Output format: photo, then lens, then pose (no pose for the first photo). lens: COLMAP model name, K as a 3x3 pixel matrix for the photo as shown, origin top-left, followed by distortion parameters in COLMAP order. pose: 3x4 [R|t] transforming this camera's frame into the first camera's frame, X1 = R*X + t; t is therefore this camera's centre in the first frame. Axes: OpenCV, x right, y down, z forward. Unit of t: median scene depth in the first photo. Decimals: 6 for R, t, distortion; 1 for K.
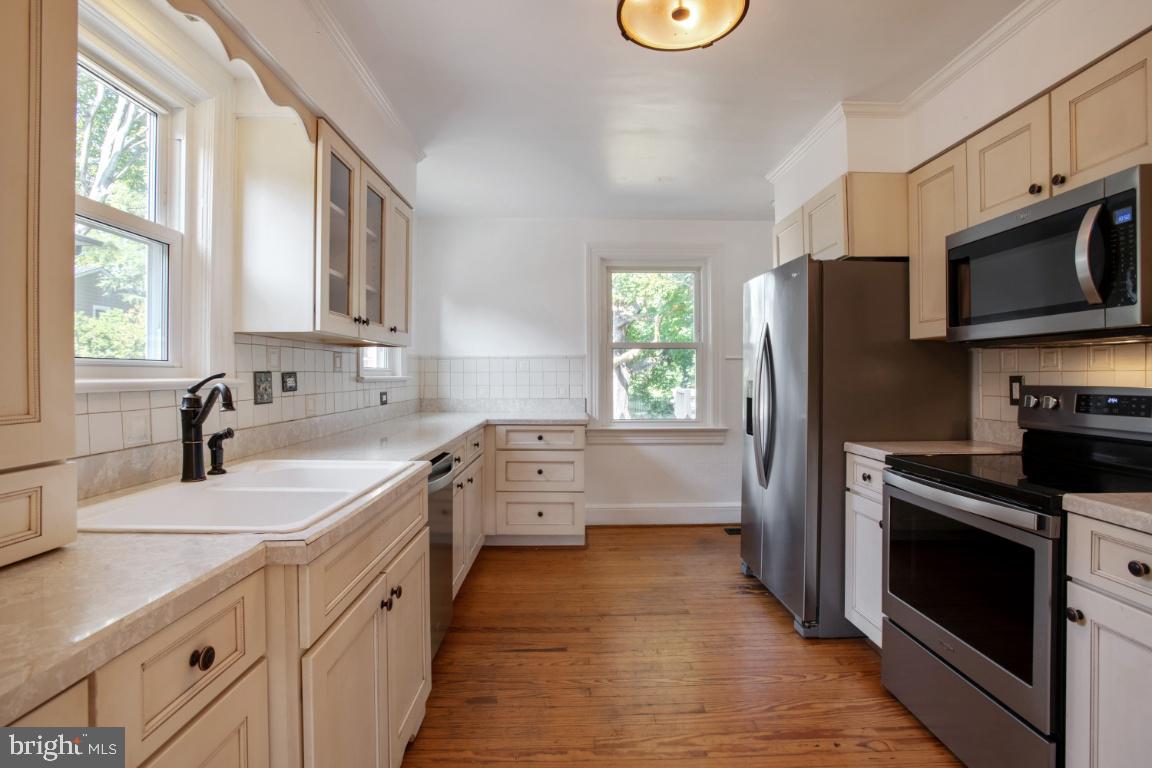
lens RADIAL K [[563.7, 0, 577.0], [0, 563.7, 364.0], [0, 0, 1]] dist [-0.067551, 0.026298]
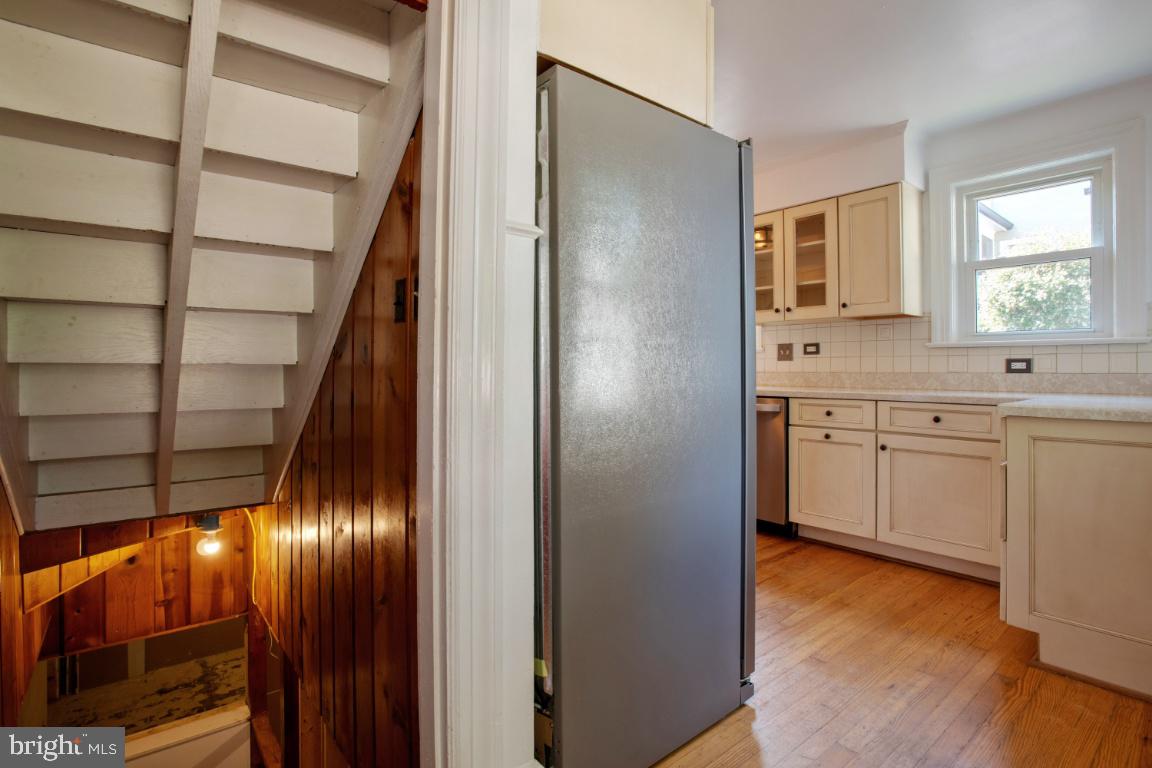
lens RADIAL K [[563.7, 0, 577.0], [0, 563.7, 364.0], [0, 0, 1]] dist [-0.067551, 0.026298]
pose [[-0.784185, -0.003375, -0.620518, 1.018976], [0.006966, 0.999874, -0.014242, 0.090896], [0.620488, -0.015492, -0.784063, 1.773402]]
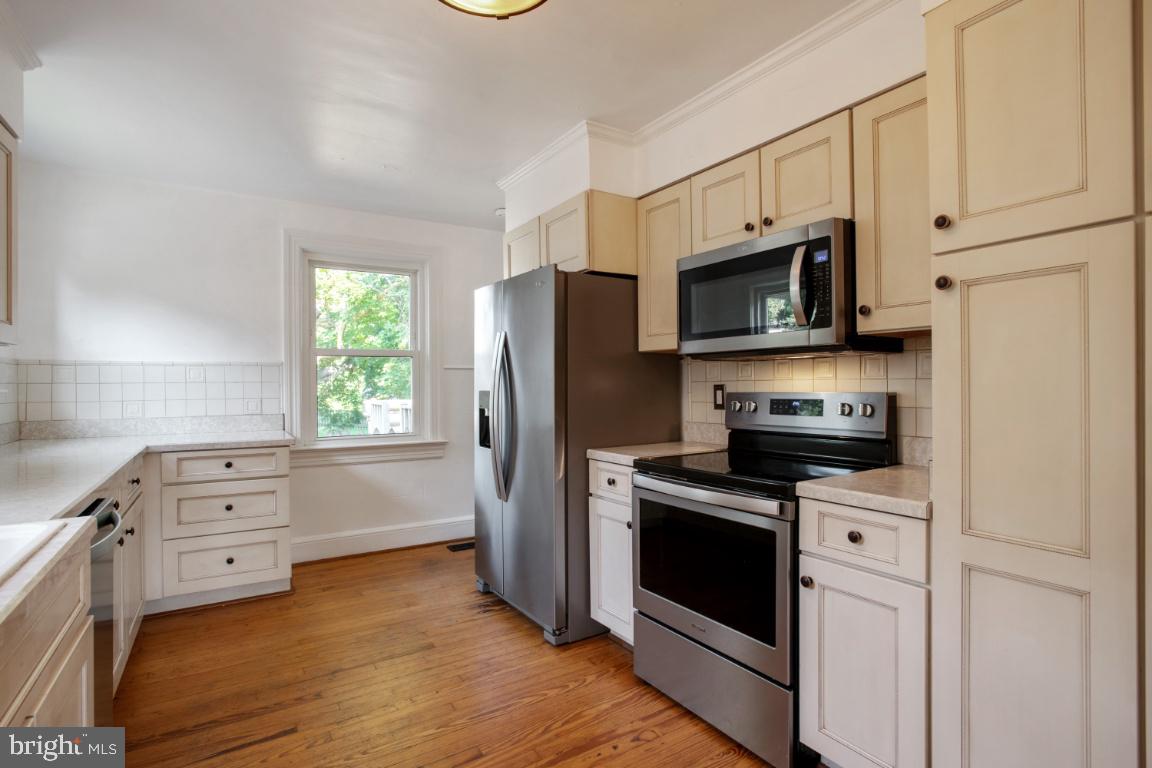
lens RADIAL K [[565.4, 0, 578.5], [0, 565.4, 378.5], [0, 0, 1]] dist [-0.071540, 0.031874]
pose [[0.847289, 0.000862, 0.531132, -0.092279], [-0.004649, 0.999972, 0.005794, 0.002878], [-0.531112, -0.007378, 0.847269, 0.119682]]
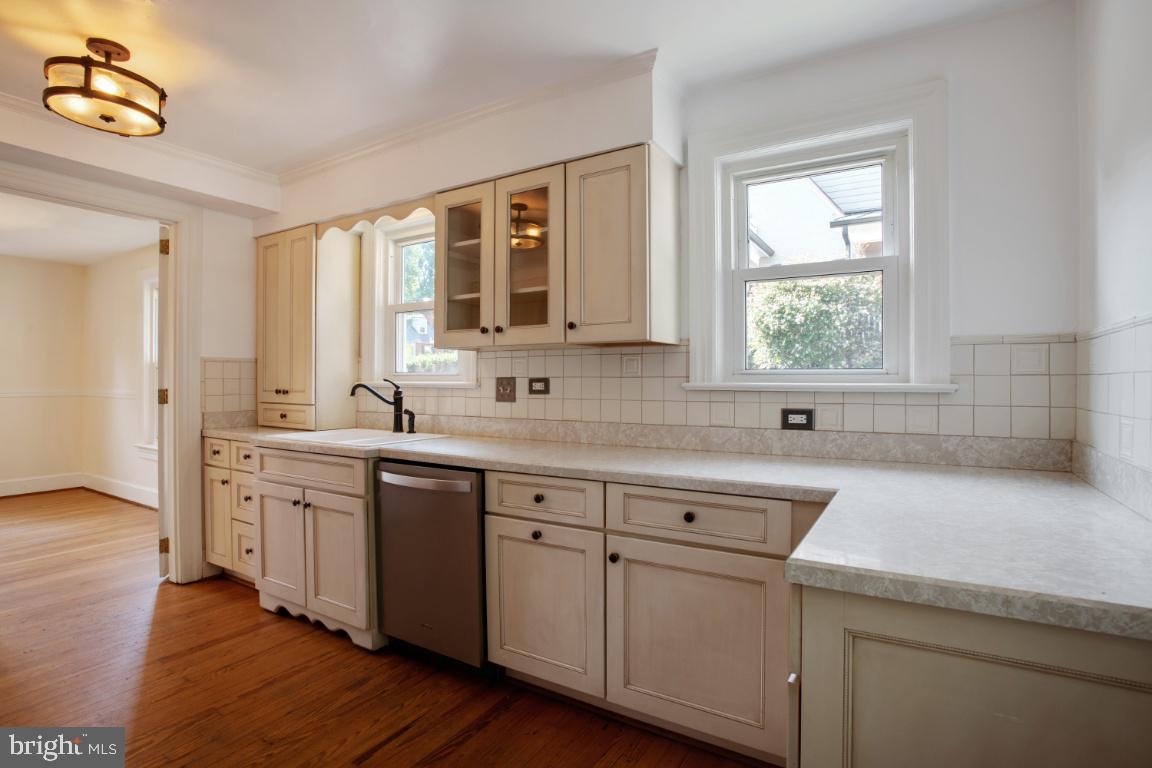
lens RADIAL K [[565.4, 0, 578.5], [0, 565.4, 378.5], [0, 0, 1]] dist [-0.071540, 0.031874]
pose [[-0.528629, 0.000649, -0.848853, 0.422431], [0.010014, 0.999935, -0.005472, 0.021722], [0.848794, -0.011393, -0.528601, 1.605253]]
